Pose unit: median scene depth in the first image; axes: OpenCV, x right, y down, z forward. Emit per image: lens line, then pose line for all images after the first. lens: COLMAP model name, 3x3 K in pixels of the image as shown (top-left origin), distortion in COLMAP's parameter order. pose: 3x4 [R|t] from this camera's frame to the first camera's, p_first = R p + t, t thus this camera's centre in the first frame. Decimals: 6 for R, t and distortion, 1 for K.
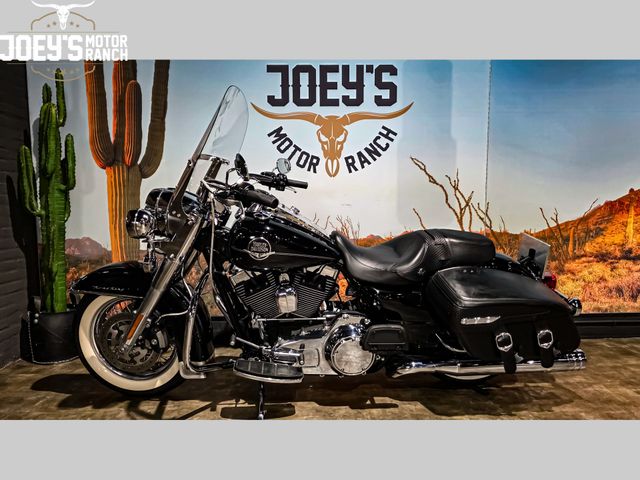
lens RADIAL K [[415.9, 0, 318.6], [0, 415.9, 253.0], [0, 0, 1]] dist [0.020183, -0.019417]
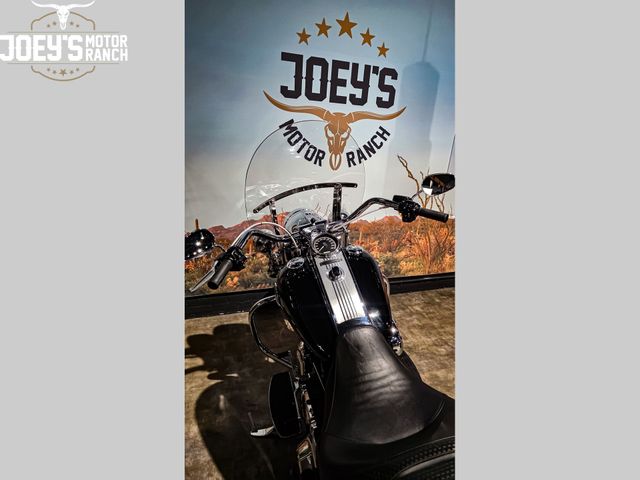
lens RADIAL K [[313.1, 0, 317.0], [0, 313.1, 238.6], [0, 0, 1]] dist [0.009237, -0.002053]
pose [[0.947955, -0.036169, 0.316343, -0.288287], [-0.041758, 0.970823, 0.236132, -0.203852], [-0.315654, -0.237052, 0.918787, 0.204001]]
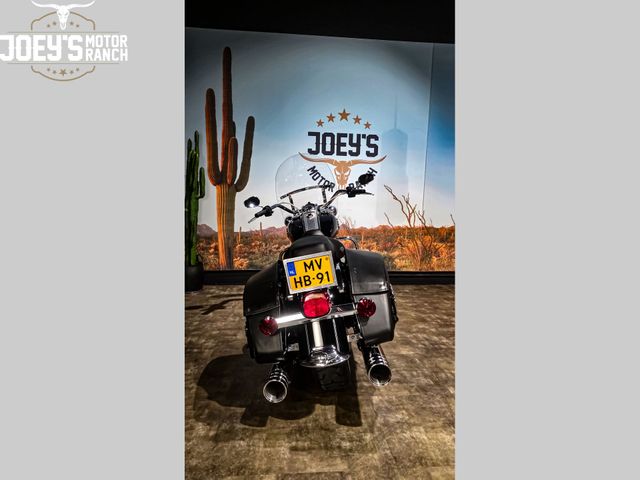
lens RADIAL K [[313.1, 0, 315.0], [0, 313.1, 251.1], [0, 0, 1]] dist [0.009237, -0.002053]
pose [[0.997078, 0.017730, 0.074301, -0.185323], [-0.020494, 0.999120, 0.036608, 0.018572], [-0.073586, -0.038024, 0.996564, -0.378759]]
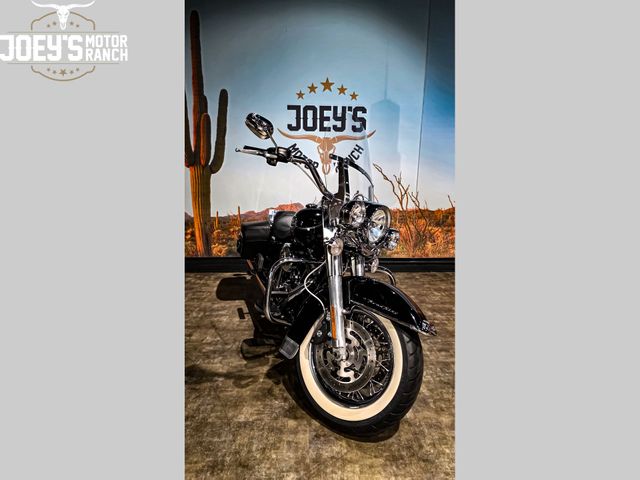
lens RADIAL K [[313.1, 0, 316.9], [0, 313.1, 247.6], [0, 0, 1]] dist [0.009237, -0.002053]
pose [[0.999667, 0.011558, 0.023085, -0.029328], [-0.014021, 0.993885, 0.109530, -0.029847], [-0.021678, -0.109817, 0.993715, -0.285121]]
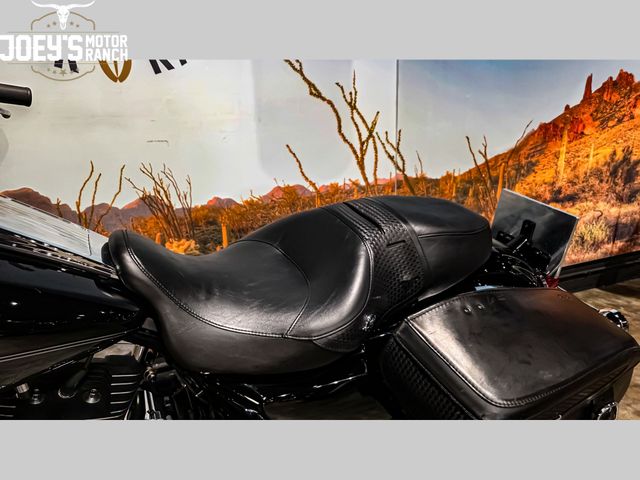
lens RADIAL K [[415.9, 0, 310.6], [0, 415.9, 252.2], [0, 0, 1]] dist [0.020183, -0.019417]
pose [[0.929892, -0.127614, 0.344987, 0.047991], [0.068191, 0.981439, 0.179240, -0.064788], [-0.361457, -0.143149, 0.921334, 0.463986]]
